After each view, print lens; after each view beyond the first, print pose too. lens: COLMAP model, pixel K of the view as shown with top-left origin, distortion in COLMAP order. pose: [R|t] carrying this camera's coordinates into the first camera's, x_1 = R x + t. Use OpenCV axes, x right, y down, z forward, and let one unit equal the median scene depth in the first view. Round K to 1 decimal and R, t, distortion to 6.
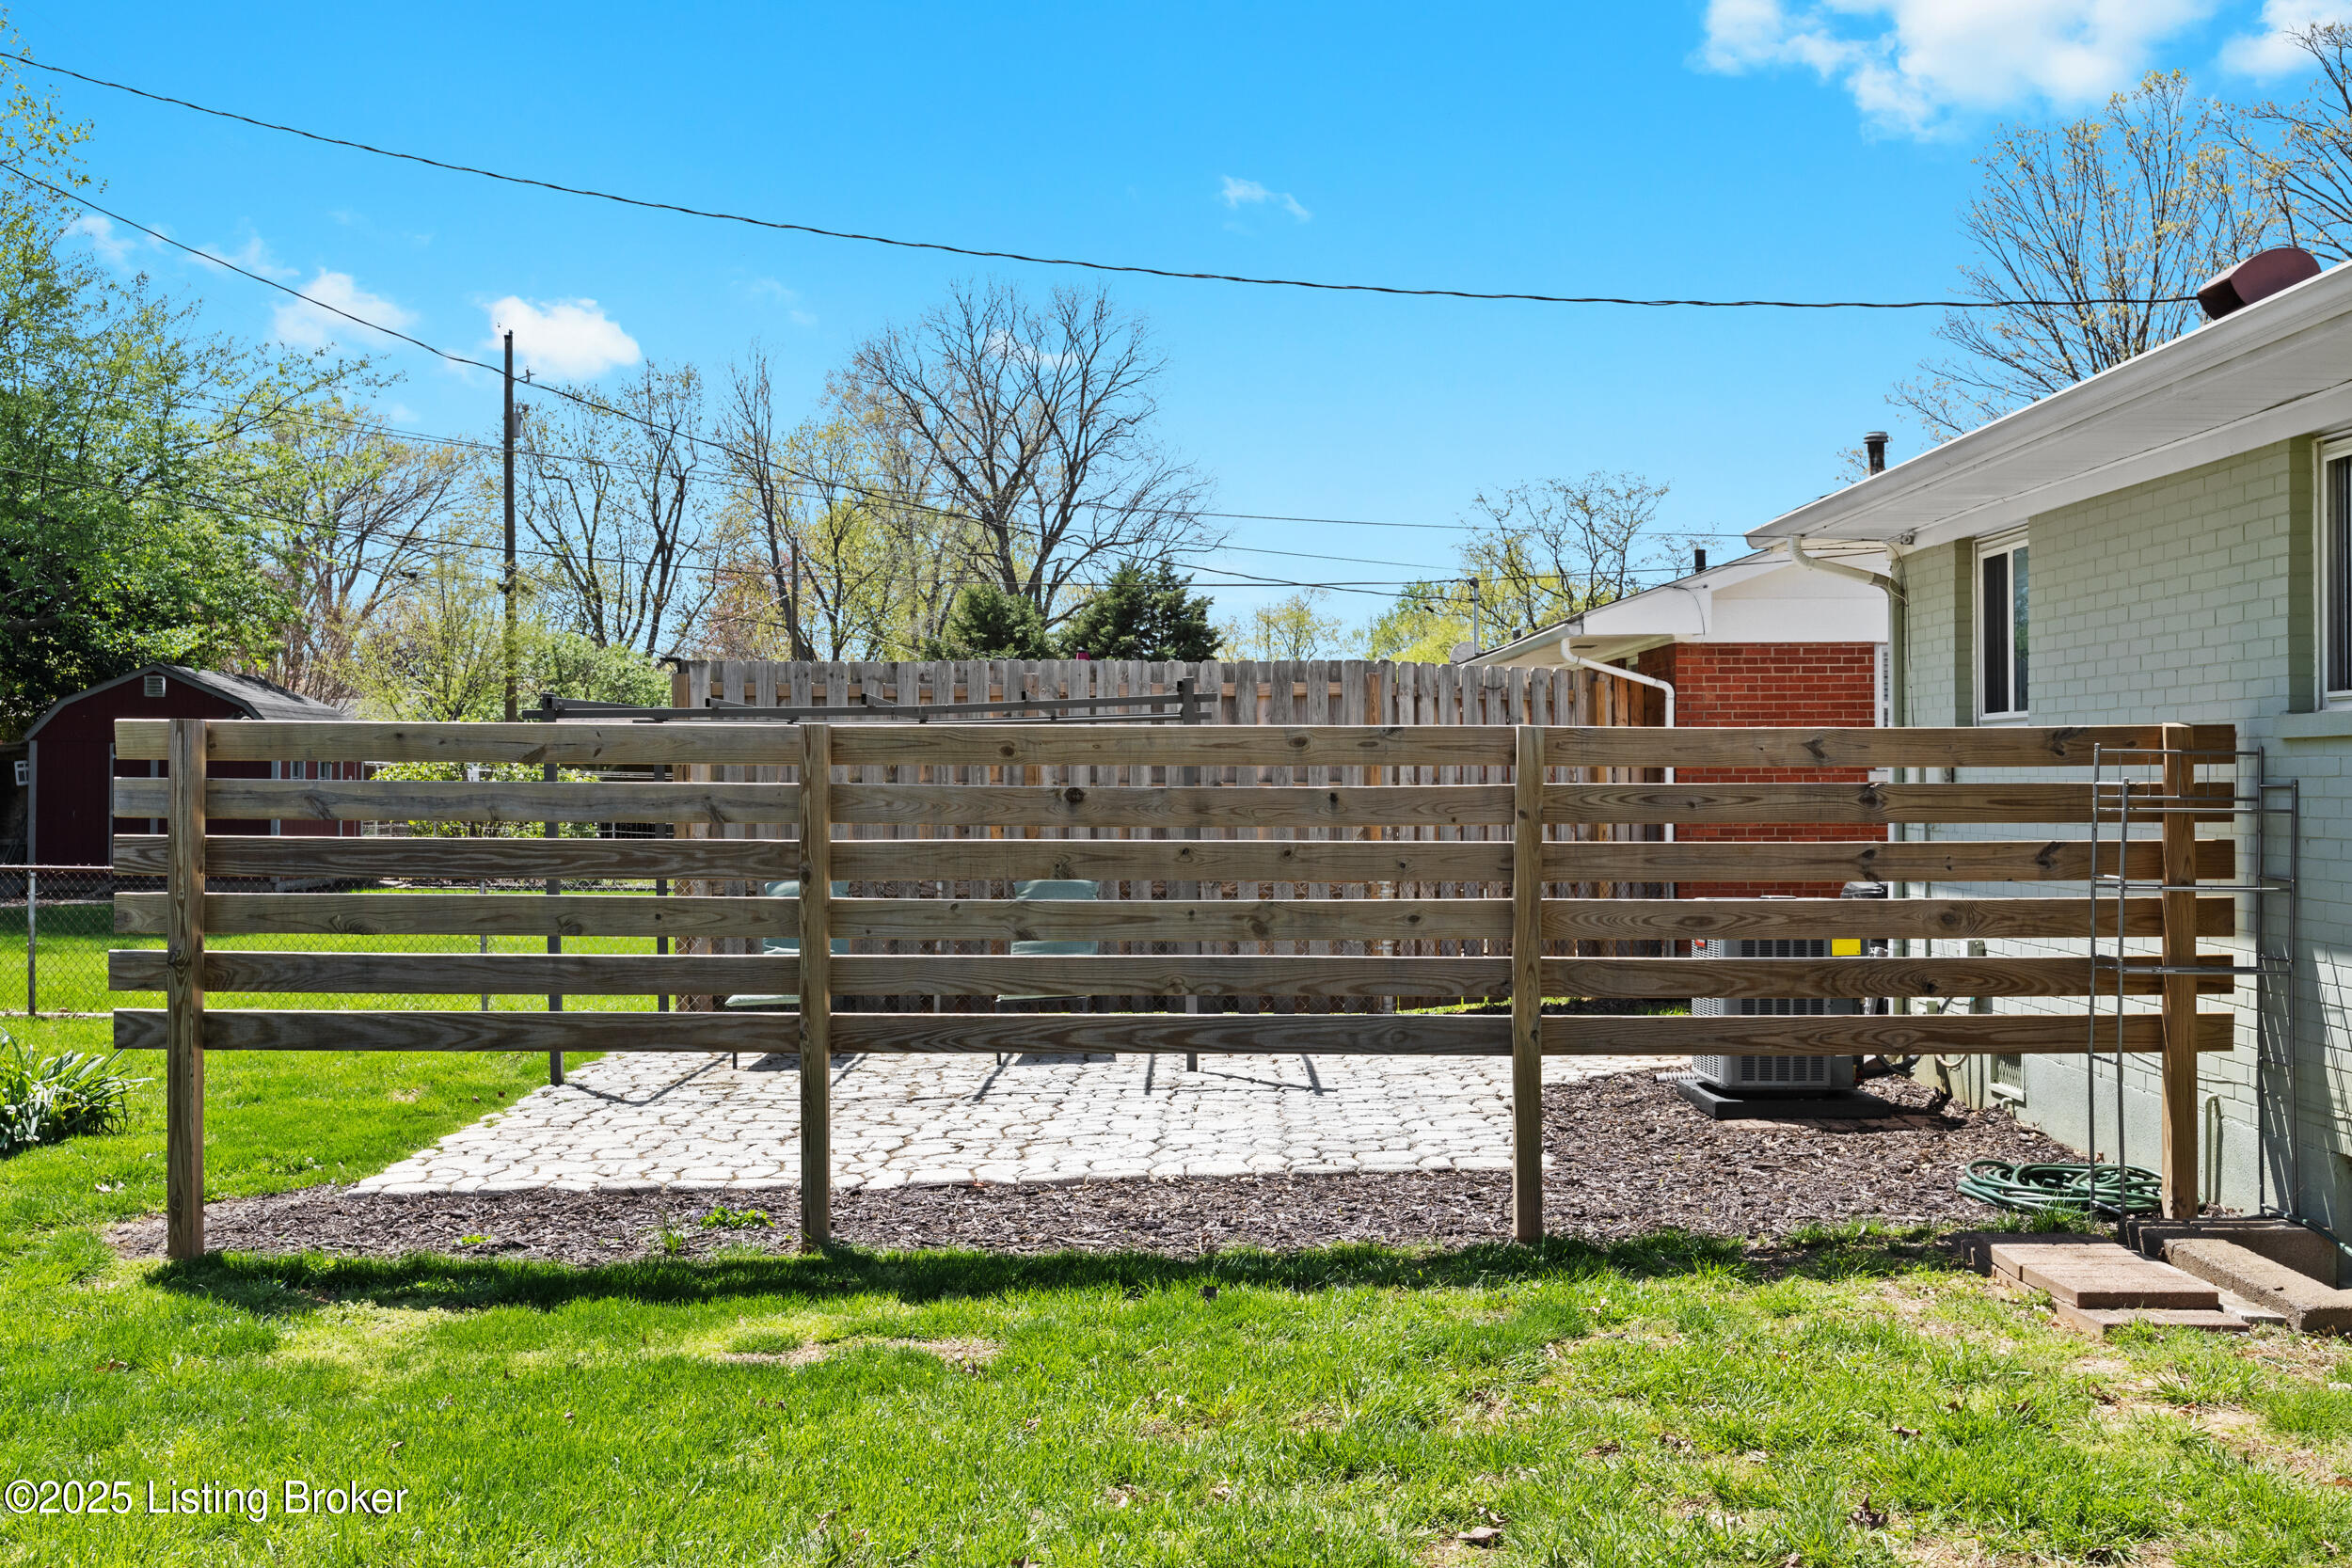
lens RADIAL K [[2224.4, 0, 1176.0], [0, 2224.4, 784.0], [0, 0, 1]] dist [0.004214, 0.004573]
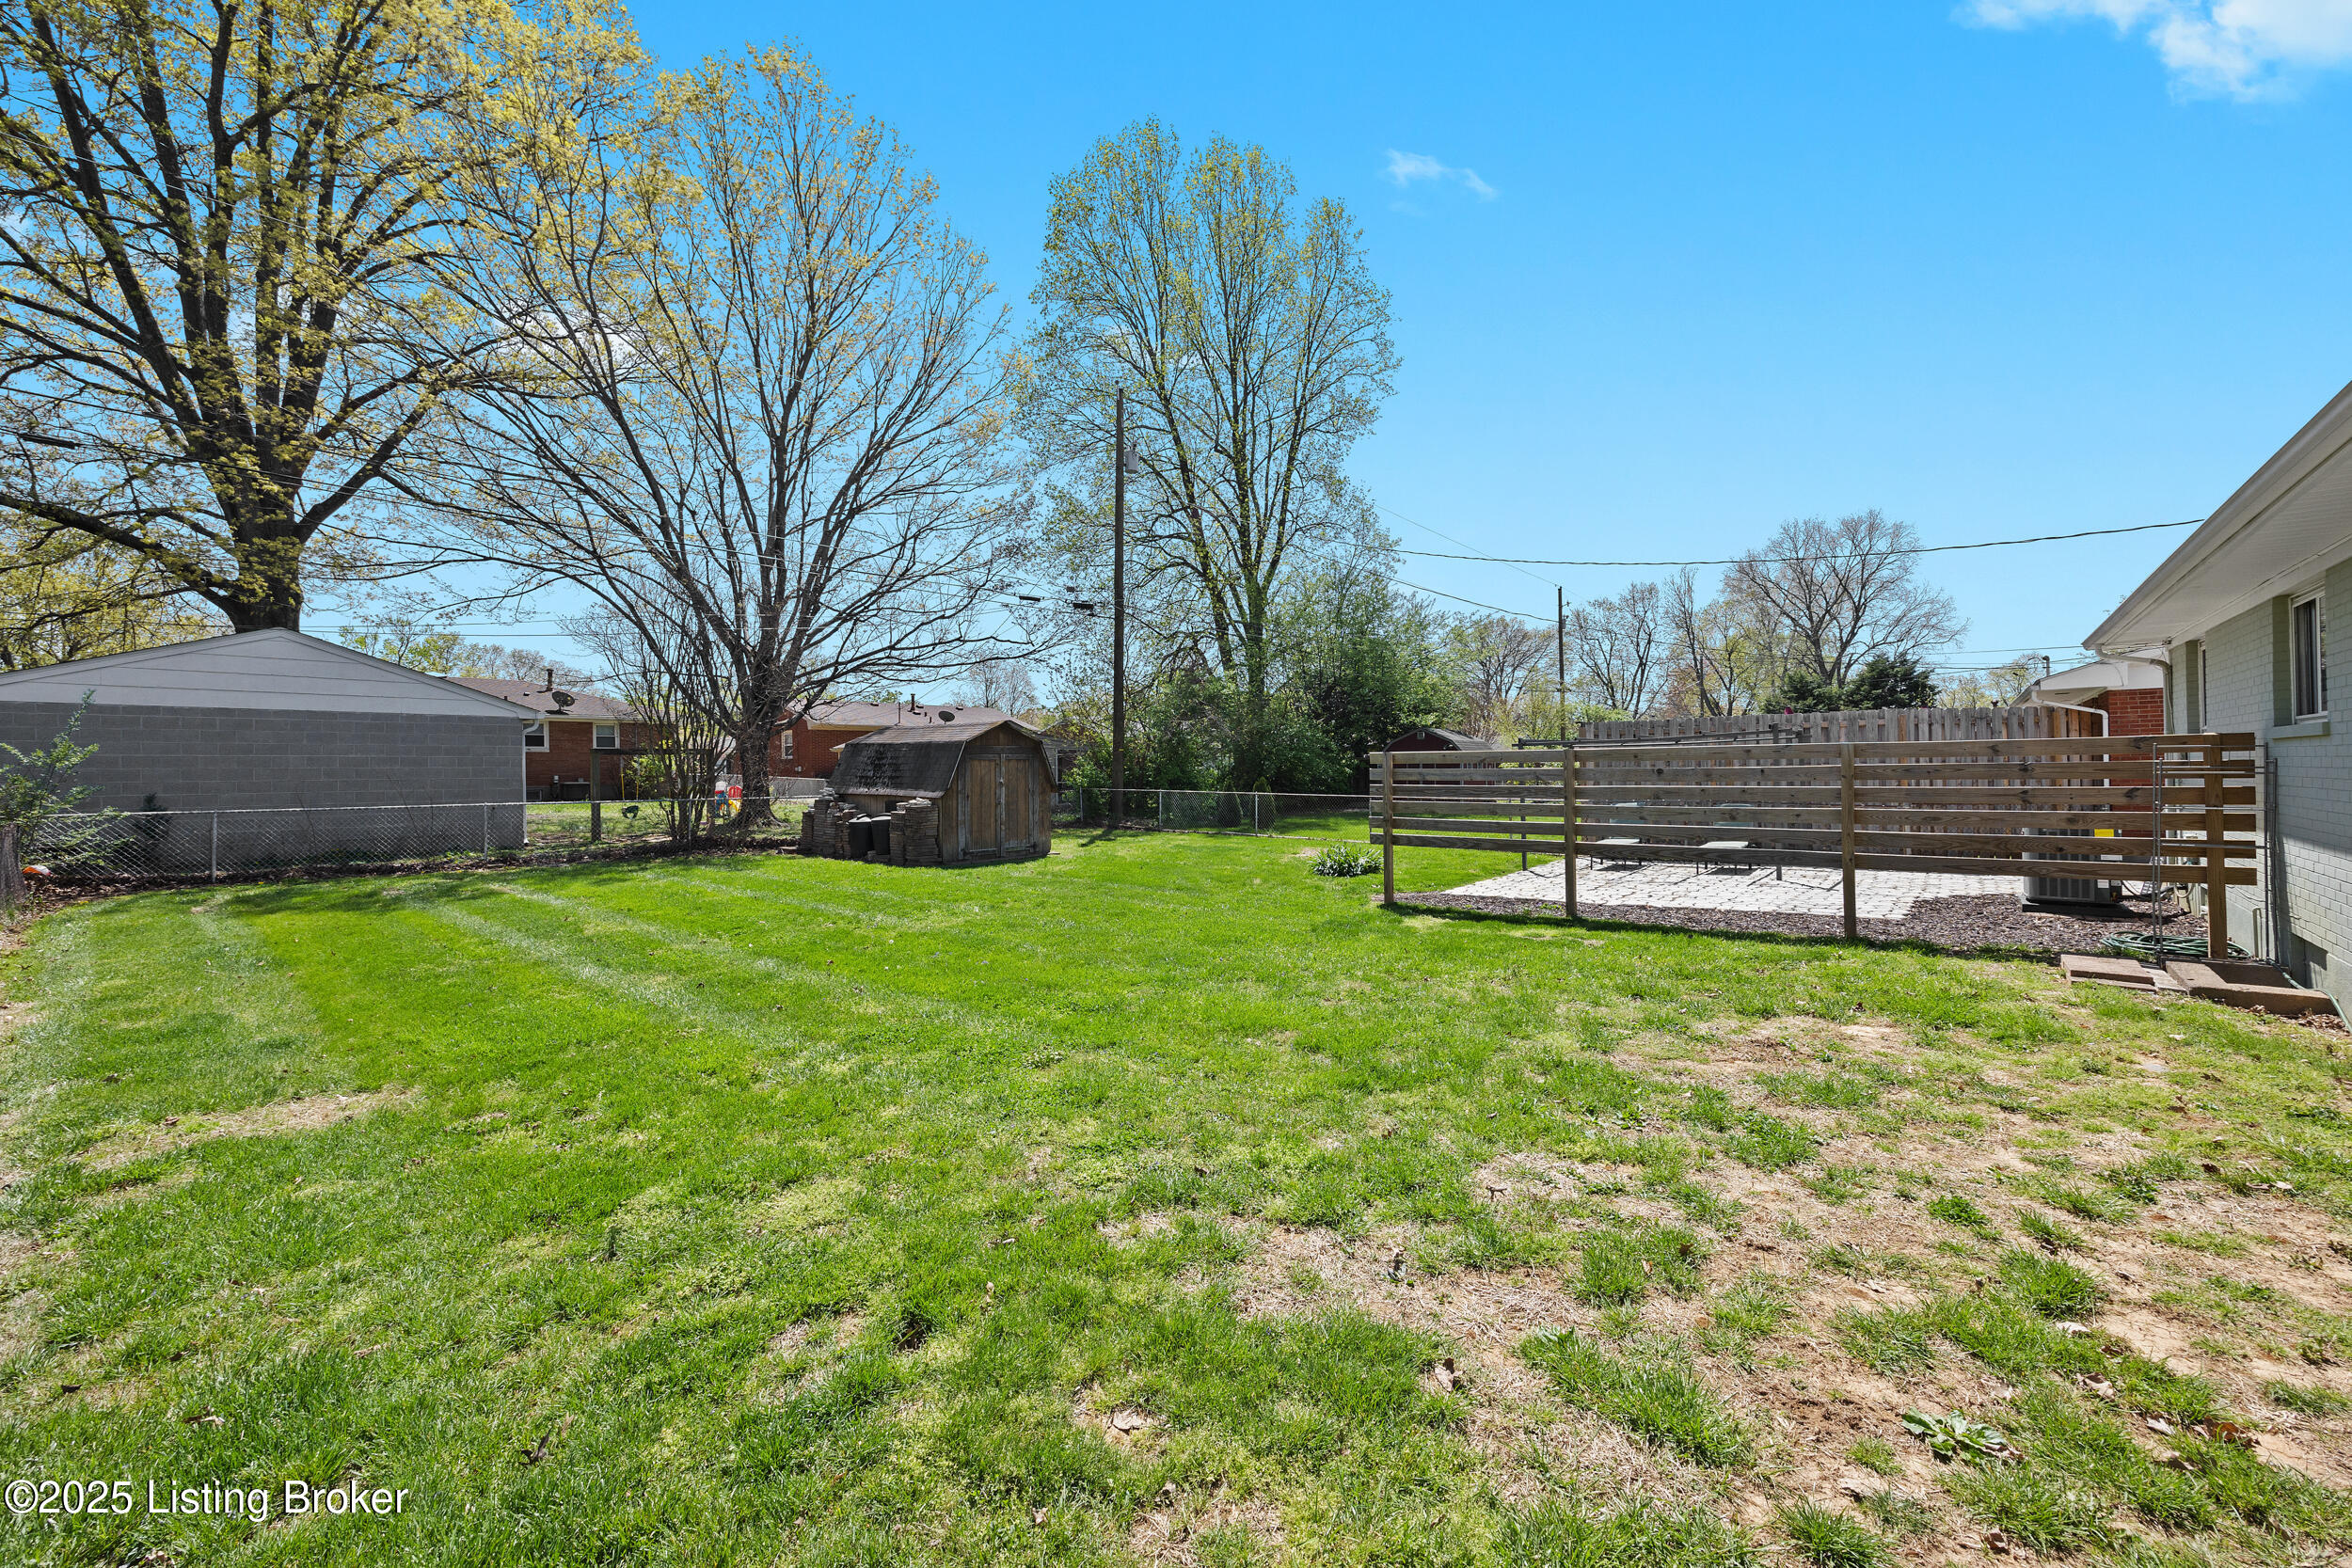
lens RADIAL K [[1379.8, 0, 1176.0], [0, 1379.8, 784.0], [0, 0, 1]] dist [0.000156, 0.000109]
pose [[0.764908, -0.003533, -0.644130, 0.448967], [0.011968, 0.999890, 0.008727, -0.000993], [0.644029, -0.014384, 0.764866, -0.567506]]
